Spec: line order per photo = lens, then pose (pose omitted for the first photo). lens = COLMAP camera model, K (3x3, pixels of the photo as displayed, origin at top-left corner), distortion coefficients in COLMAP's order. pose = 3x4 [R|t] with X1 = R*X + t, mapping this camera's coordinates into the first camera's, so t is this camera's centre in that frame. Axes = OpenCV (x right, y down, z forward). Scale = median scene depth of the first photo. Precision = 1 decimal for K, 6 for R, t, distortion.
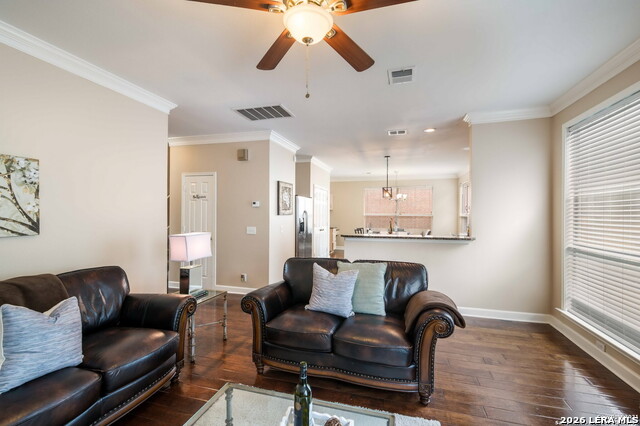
lens RADIAL K [[274.6, 0, 322.3], [0, 274.6, 214.1], [0, 0, 1]] dist [0.006019, -0.006246]
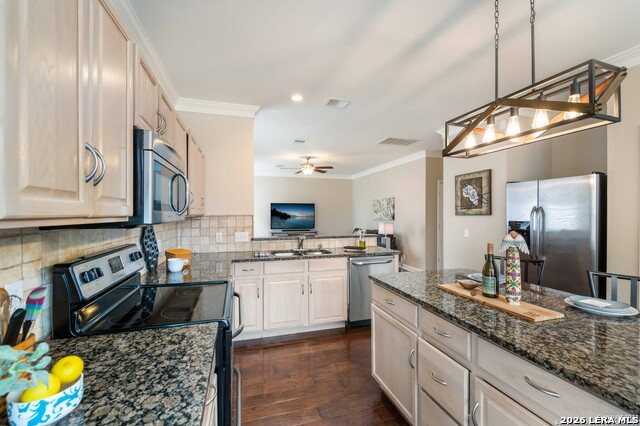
lens RADIAL K [[274.6, 0, 319.3], [0, 274.6, 223.1], [0, 0, 1]] dist [0.006019, -0.006246]
pose [[-0.846071, 0.017306, -0.532789, 1.173360], [-0.000244, 0.999460, 0.032851, 0.000652], [0.533069, 0.027924, -0.845611, 2.633958]]
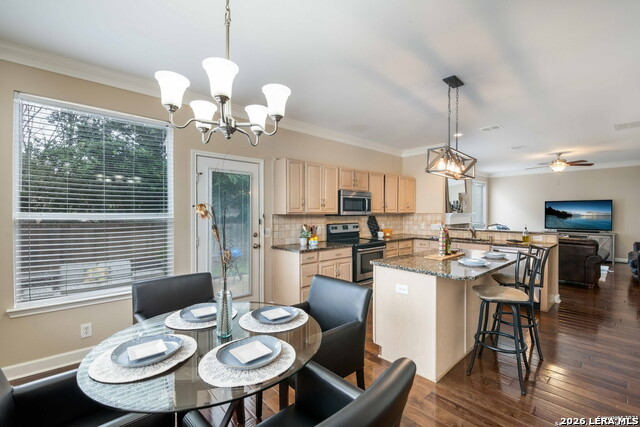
lens RADIAL K [[274.6, 0, 324.3], [0, 274.6, 217.7], [0, 0, 1]] dist [0.006019, -0.006246]
pose [[-0.853253, -0.013697, 0.521317, 0.438385], [-0.002988, 0.999767, 0.021376, -0.000726], [-0.521488, 0.016681, -0.853096, 3.521028]]
